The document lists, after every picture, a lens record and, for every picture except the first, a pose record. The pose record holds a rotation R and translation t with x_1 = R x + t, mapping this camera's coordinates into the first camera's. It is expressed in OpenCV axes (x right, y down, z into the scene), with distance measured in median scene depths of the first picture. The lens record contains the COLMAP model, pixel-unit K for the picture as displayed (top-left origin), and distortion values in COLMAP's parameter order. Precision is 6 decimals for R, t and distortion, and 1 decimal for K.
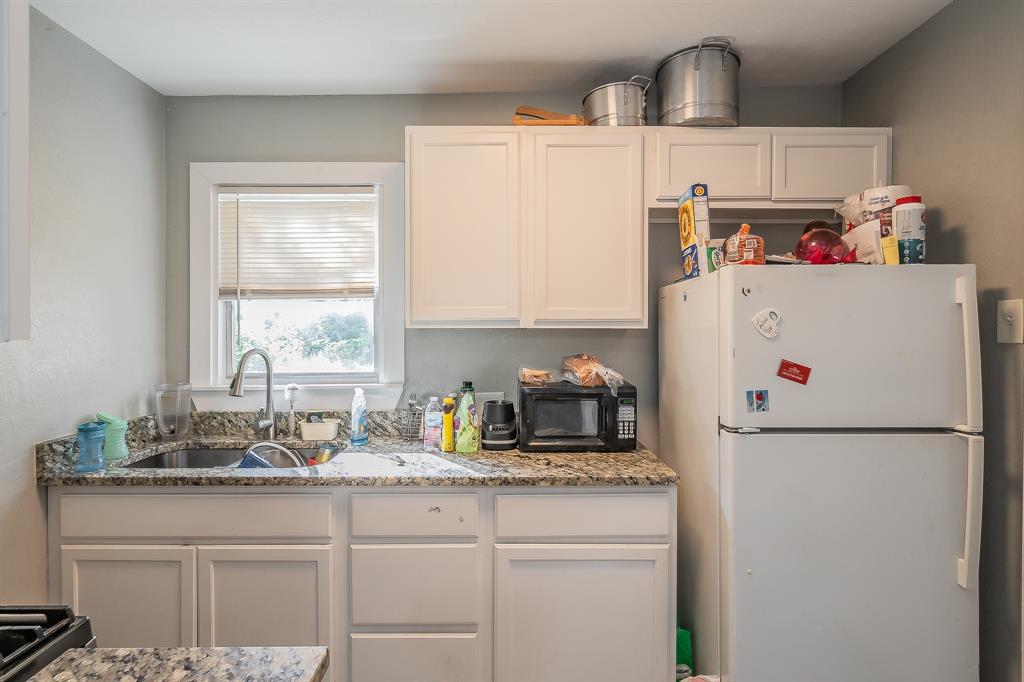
lens RADIAL K [[540.7, 0, 511.0], [0, 540.7, 334.8], [0, 0, 1]] dist [0.001162, 0.000346]
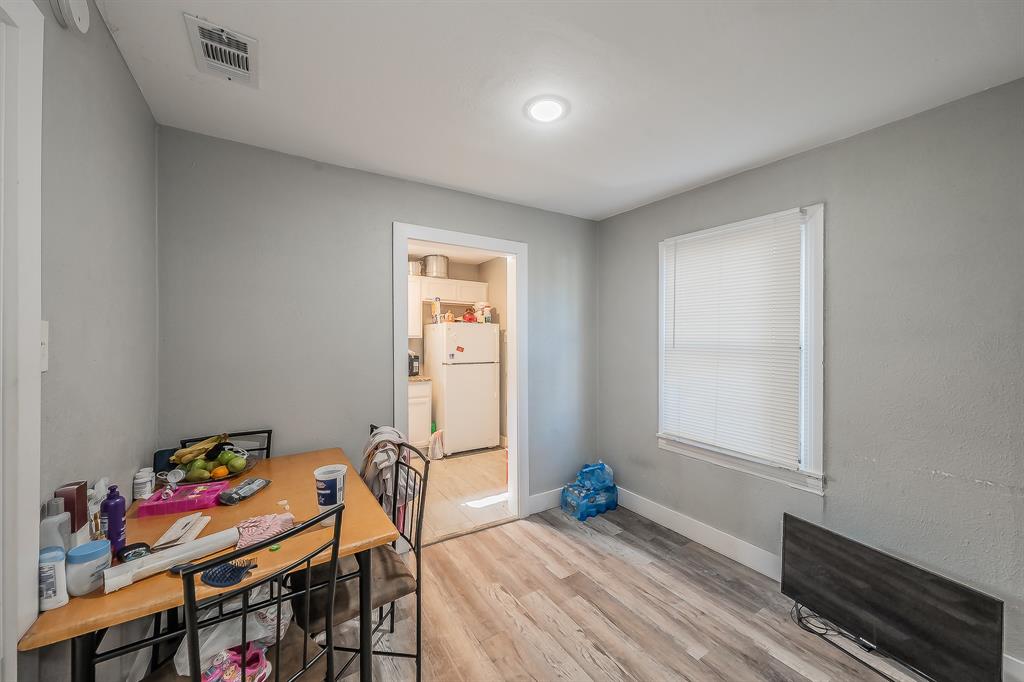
lens RADIAL K [[370.6, 0, 513.0], [0, 370.6, 336.1], [0, 0, 1]] dist [-0.000494, 0.000023]
pose [[0.848117, 0.008564, 0.529740, -0.481755], [0.000265, 0.999862, -0.016590, 0.013062], [-0.529809, 0.014211, 0.847998, -1.229189]]
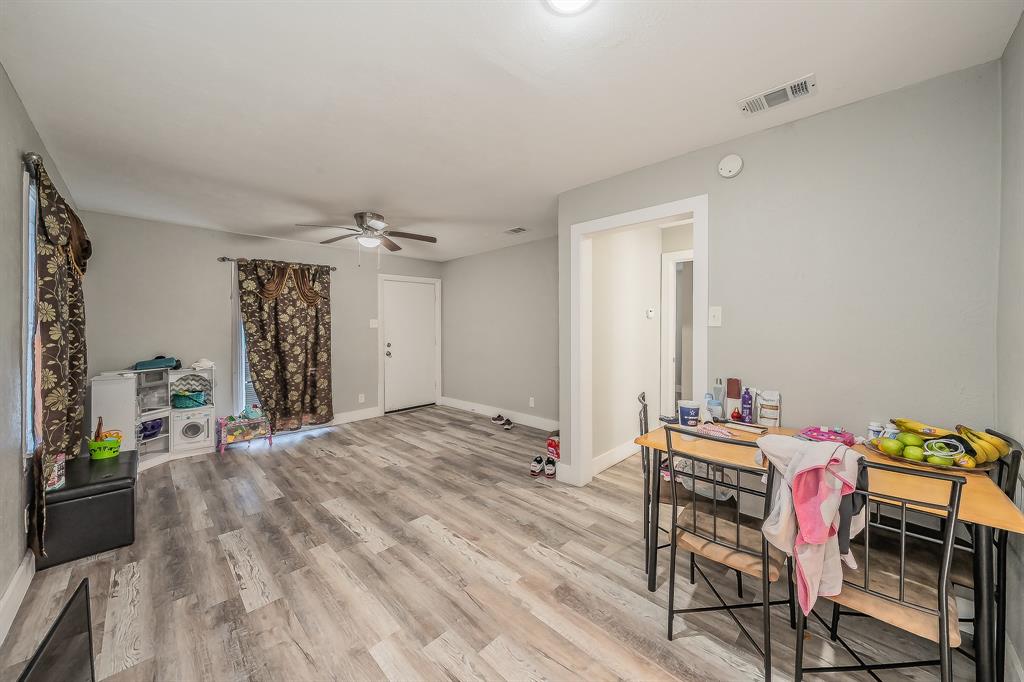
lens RADIAL K [[370.6, 0, 513.0], [0, 370.6, 336.1], [0, 0, 1]] dist [-0.000494, 0.000023]
pose [[-0.705948, 0.023191, -0.707884, 0.523764], [0.001004, 0.999496, 0.031743, 0.040641], [0.708263, 0.021698, -0.705615, -0.190426]]
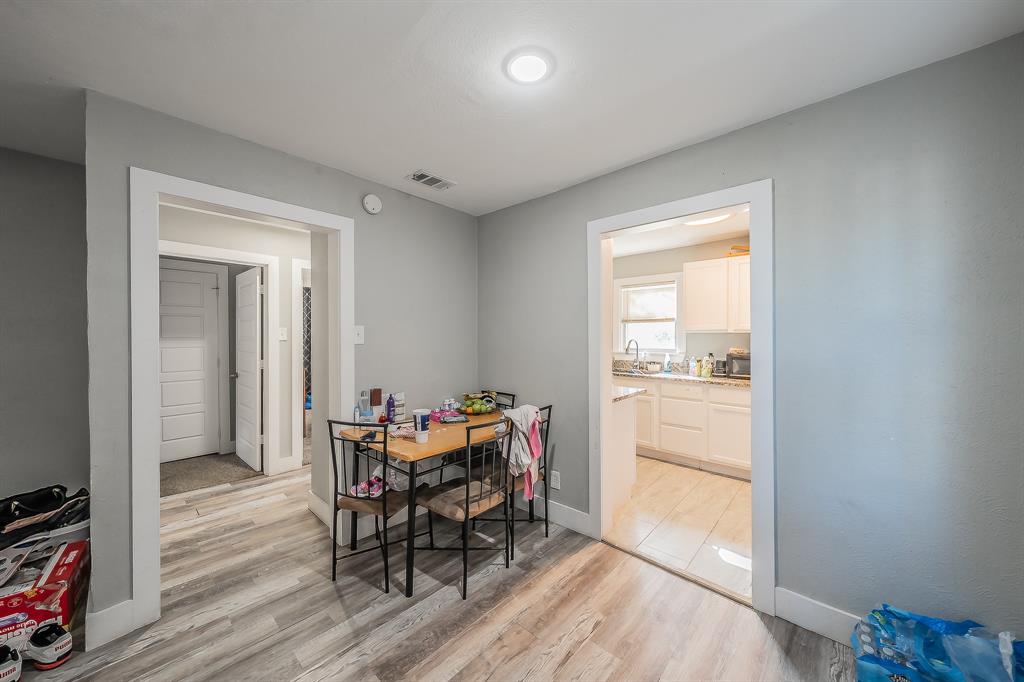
lens RADIAL K [[370.6, 0, 513.0], [0, 370.6, 336.1], [0, 0, 1]] dist [-0.000494, 0.000023]
pose [[0.736959, 0.007132, -0.675900, 0.493491], [-0.011090, 0.999937, -0.001541, 0.019428], [0.675847, 0.008632, 0.736992, -1.119753]]
